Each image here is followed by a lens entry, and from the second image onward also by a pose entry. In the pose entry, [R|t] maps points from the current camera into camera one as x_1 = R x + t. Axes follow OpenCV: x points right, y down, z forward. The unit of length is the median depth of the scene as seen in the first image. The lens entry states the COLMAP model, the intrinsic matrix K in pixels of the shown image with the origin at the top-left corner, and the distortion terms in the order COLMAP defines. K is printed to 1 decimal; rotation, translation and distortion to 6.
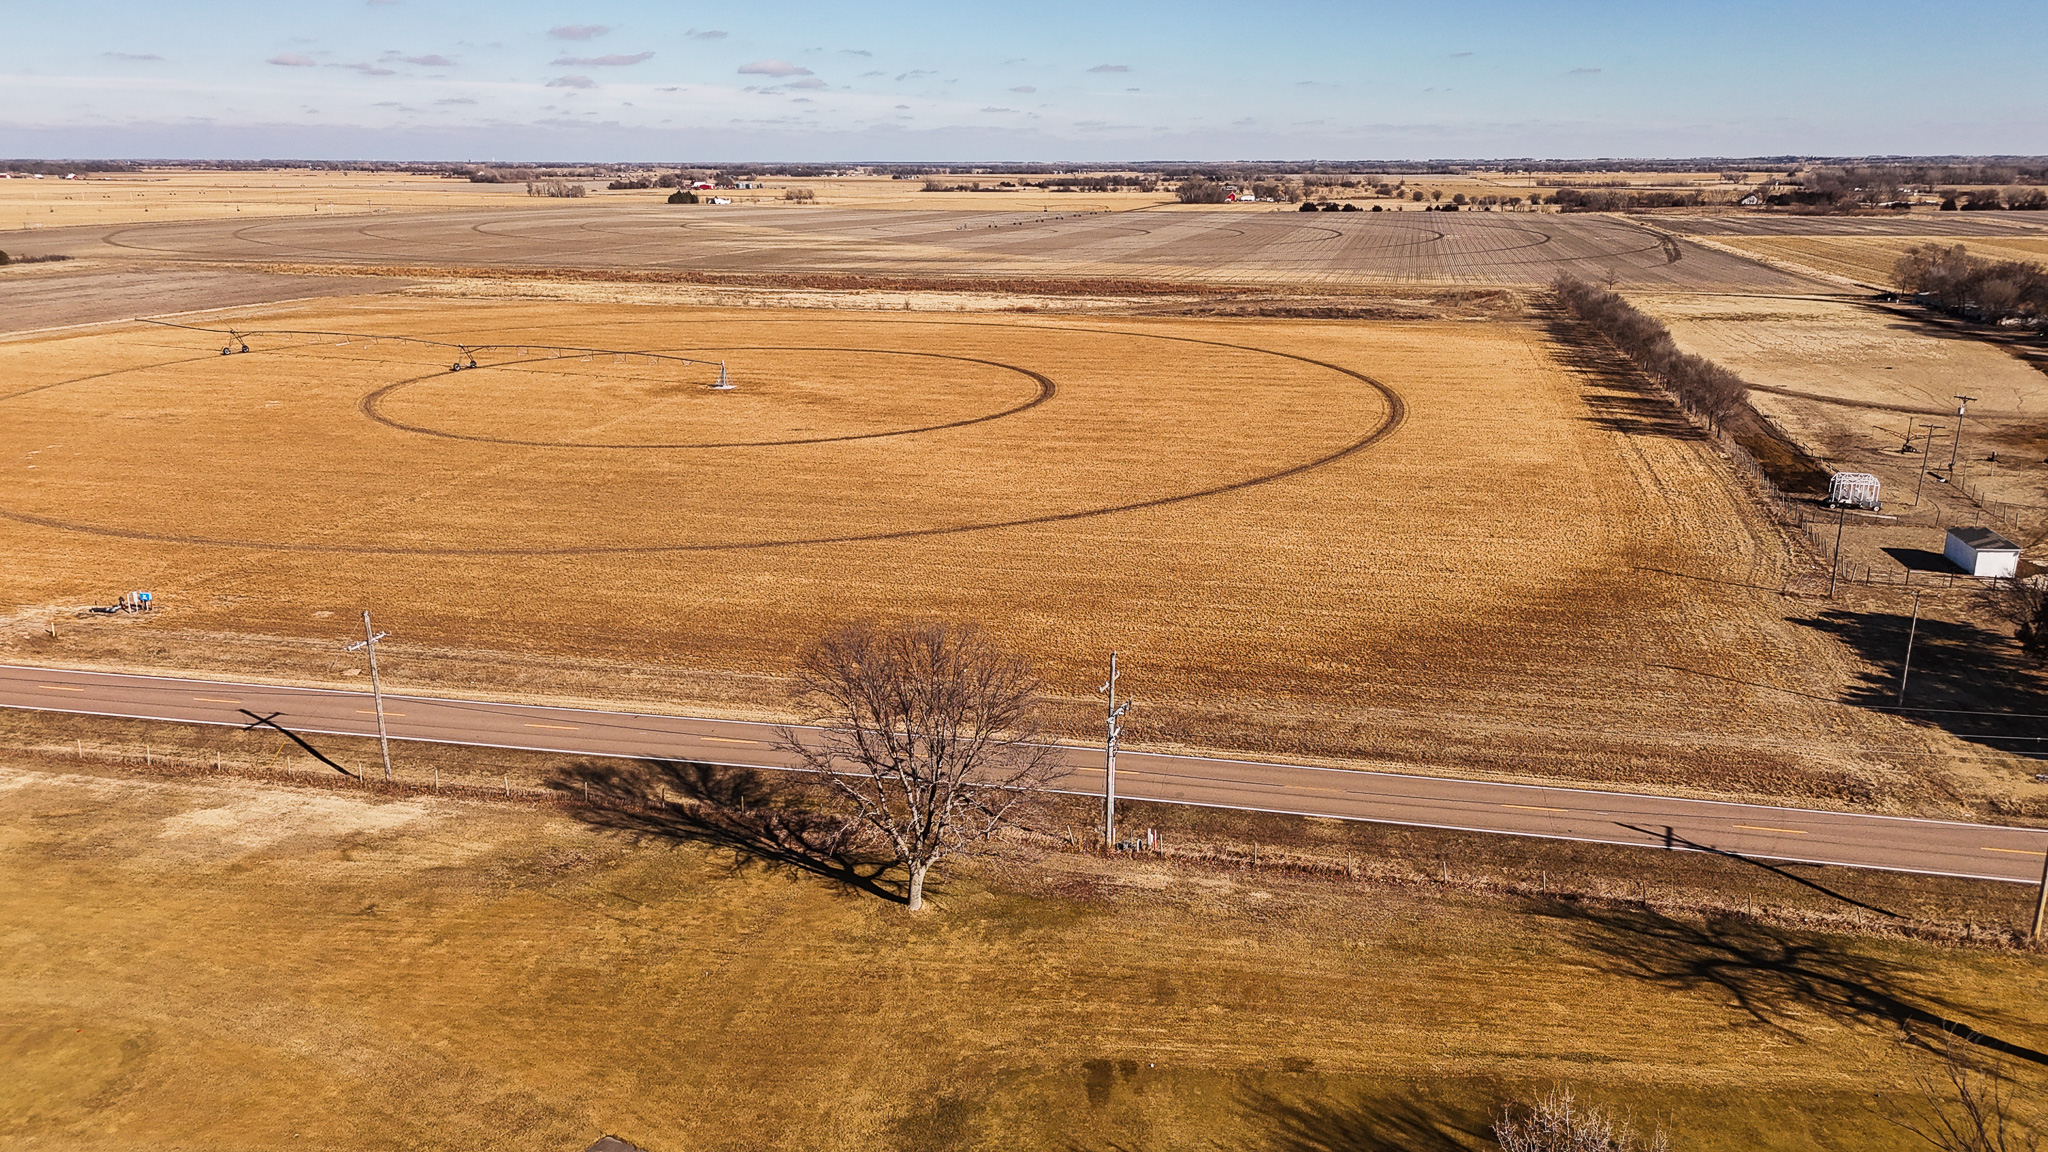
lens RADIAL K [[1498.8, 0, 1027.3], [0, 1498.8, 571.8], [0, 0, 1]] dist [0.077281, -0.069471]
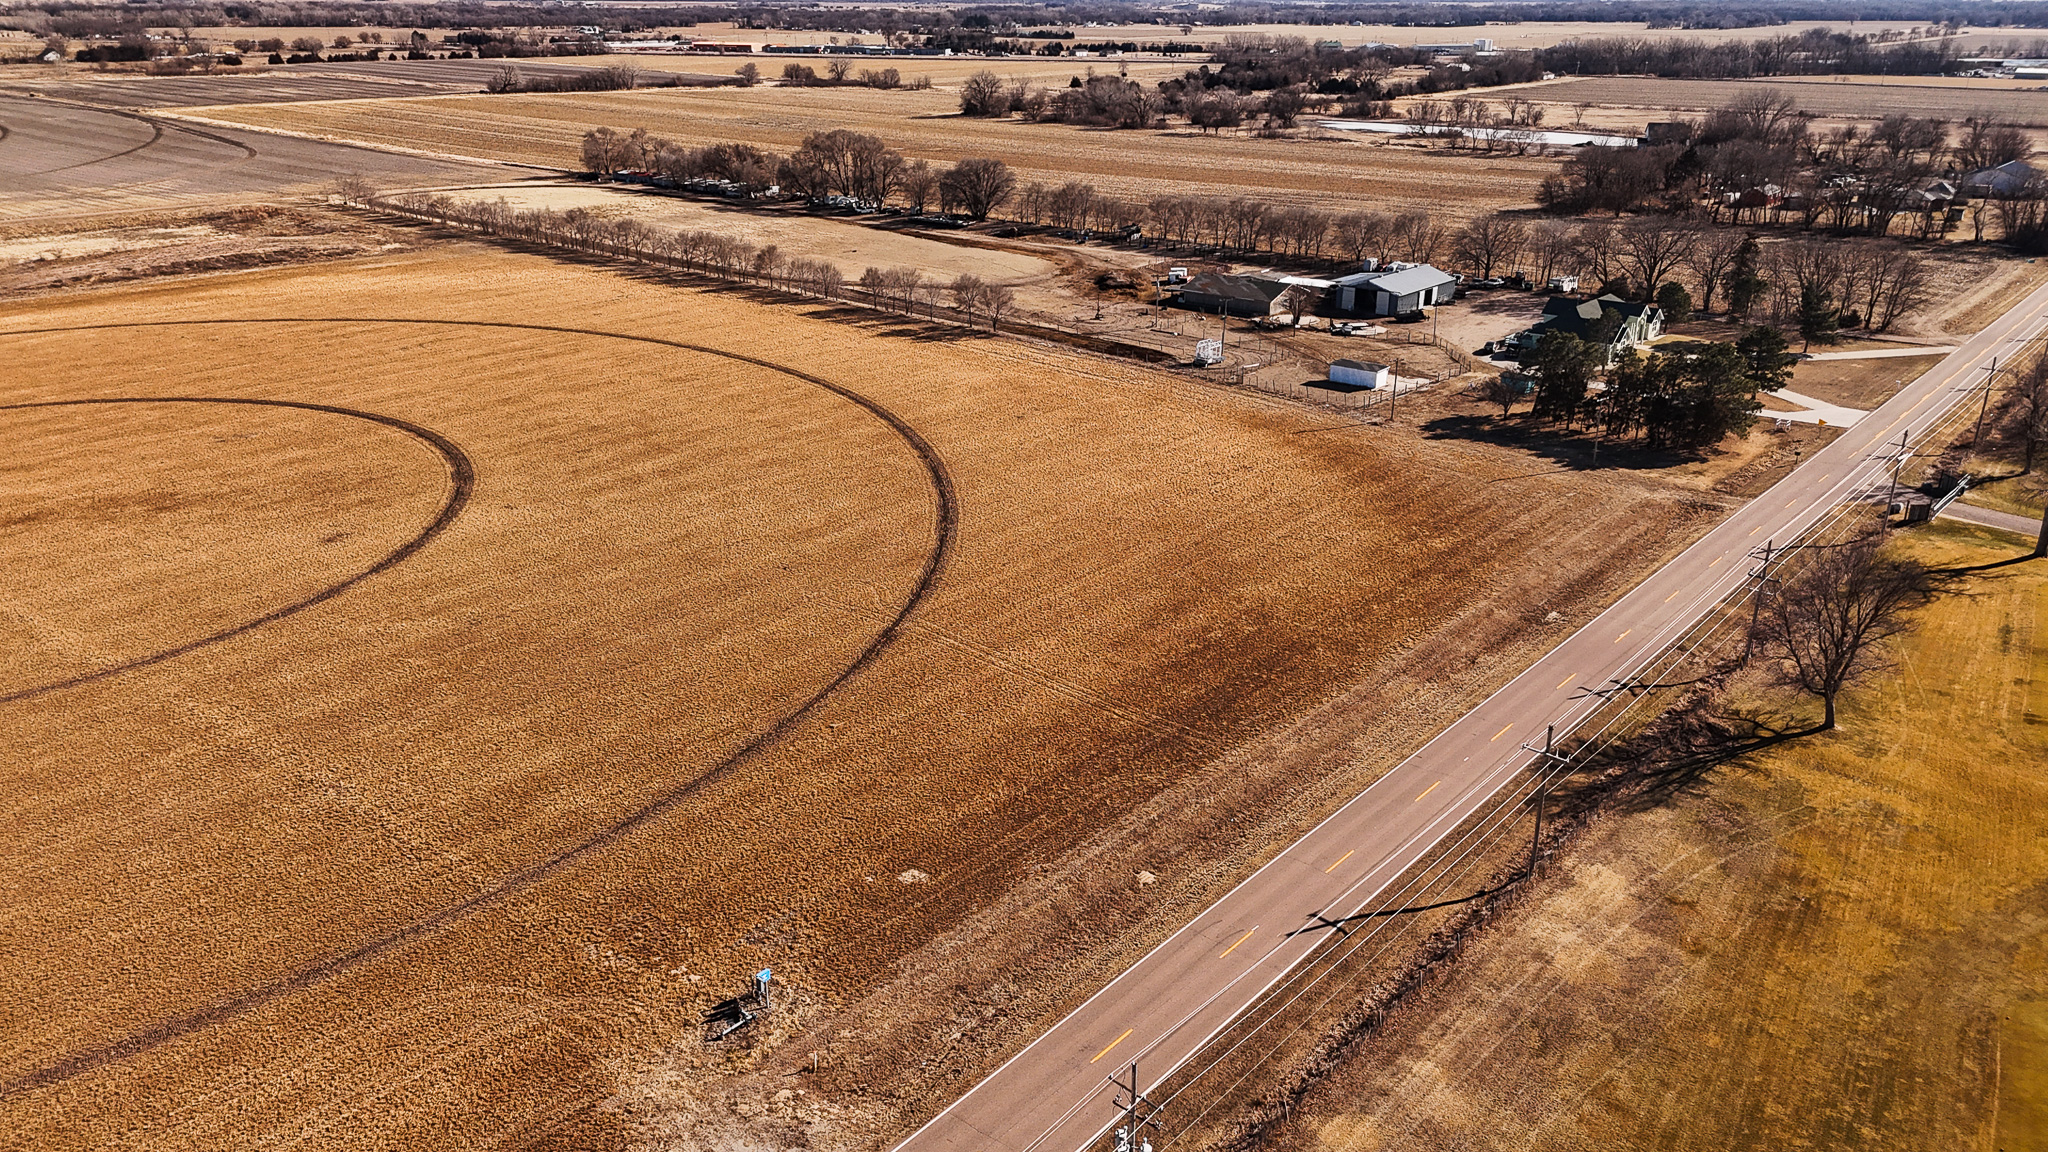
lens RADIAL K [[1505.3, 0, 1028.5], [0, 1505.3, 577.4], [0, 0, 1]] dist [0.070549, -0.065844]
pose [[0.474320, -0.316877, 0.821346, -0.576614], [0.229703, 0.945203, 0.232010, -0.161542], [-0.849857, 0.078618, 0.521116, 0.291432]]
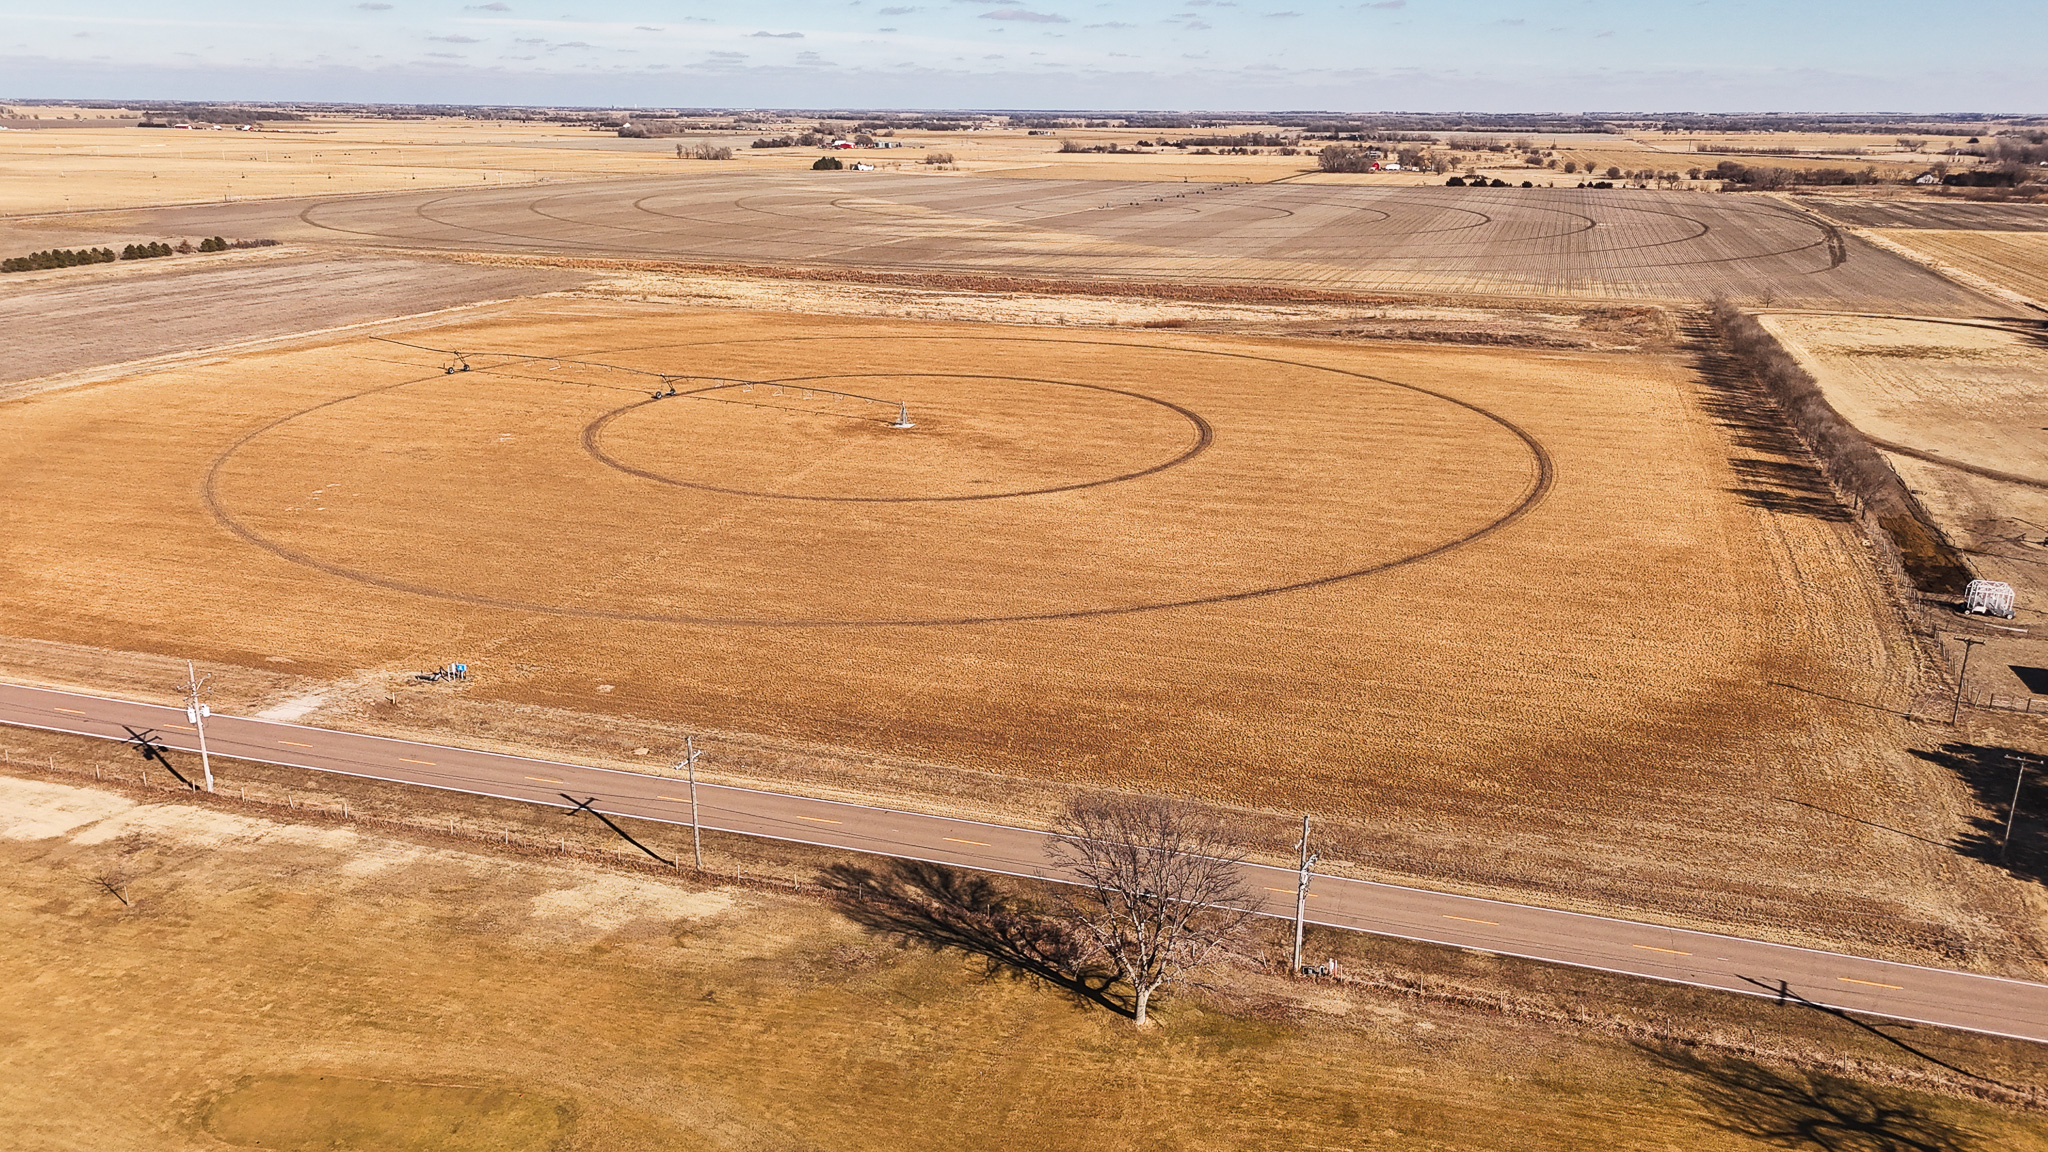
lens RADIAL K [[1505.3, 0, 1028.5], [0, 1505.3, 577.4], [0, 0, 1]] dist [0.070549, -0.065844]
pose [[0.996406, 0.033925, -0.077612, -0.027463], [-0.031206, 0.998865, 0.035974, -0.061196], [0.078744, -0.033423, 0.996334, -0.077681]]
